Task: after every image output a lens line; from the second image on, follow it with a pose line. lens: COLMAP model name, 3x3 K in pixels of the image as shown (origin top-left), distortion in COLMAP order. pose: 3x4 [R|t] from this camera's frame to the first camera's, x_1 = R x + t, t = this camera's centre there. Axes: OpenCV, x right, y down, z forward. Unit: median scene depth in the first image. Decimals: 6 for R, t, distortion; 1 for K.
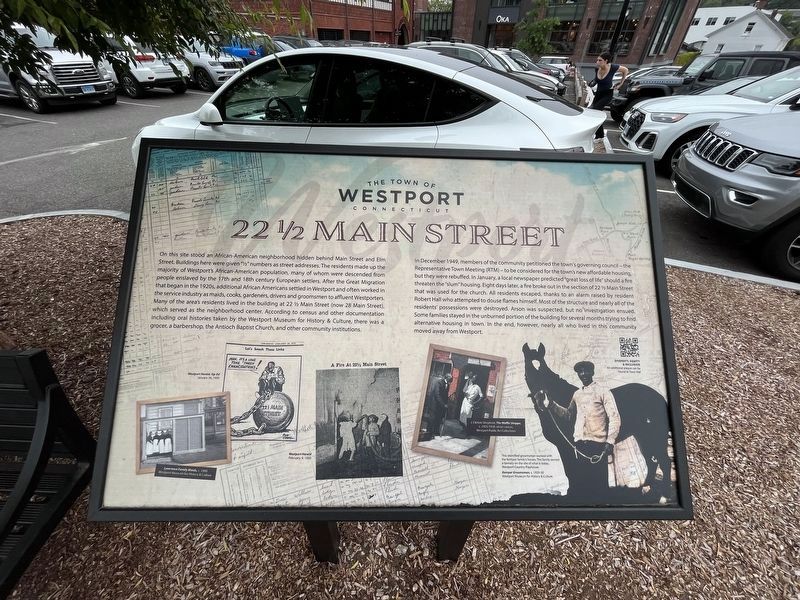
lens RADIAL K [[323.1, 0, 398.2], [0, 323.1, 299.6], [0, 0, 1]] dist [-0.003313, -0.000250]
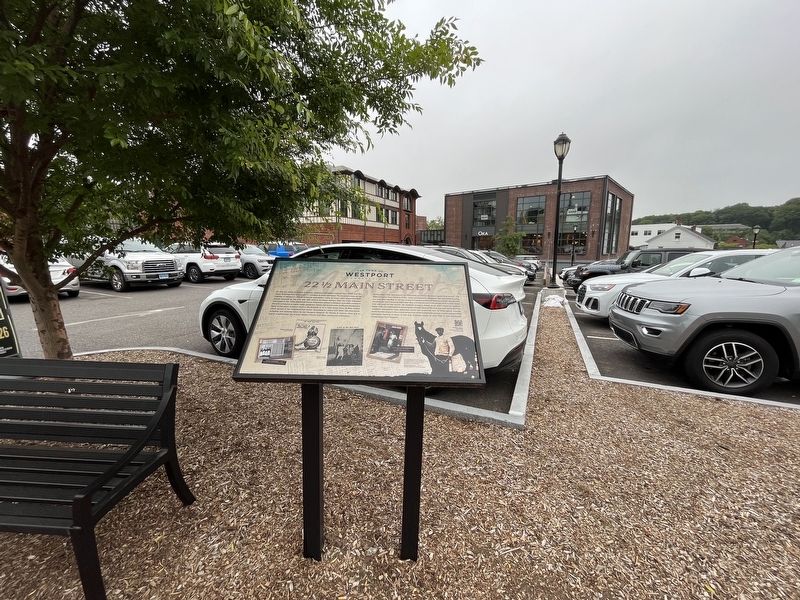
lens RADIAL K [[323.1, 0, 397.6], [0, 323.1, 300.4], [0, 0, 1]] dist [-0.003313, -0.000250]
pose [[0.999700, -0.003977, -0.024166, 0.141479], [-0.008443, 0.870288, -0.492470, 0.546108], [0.022990, 0.492526, 0.869994, -0.556210]]
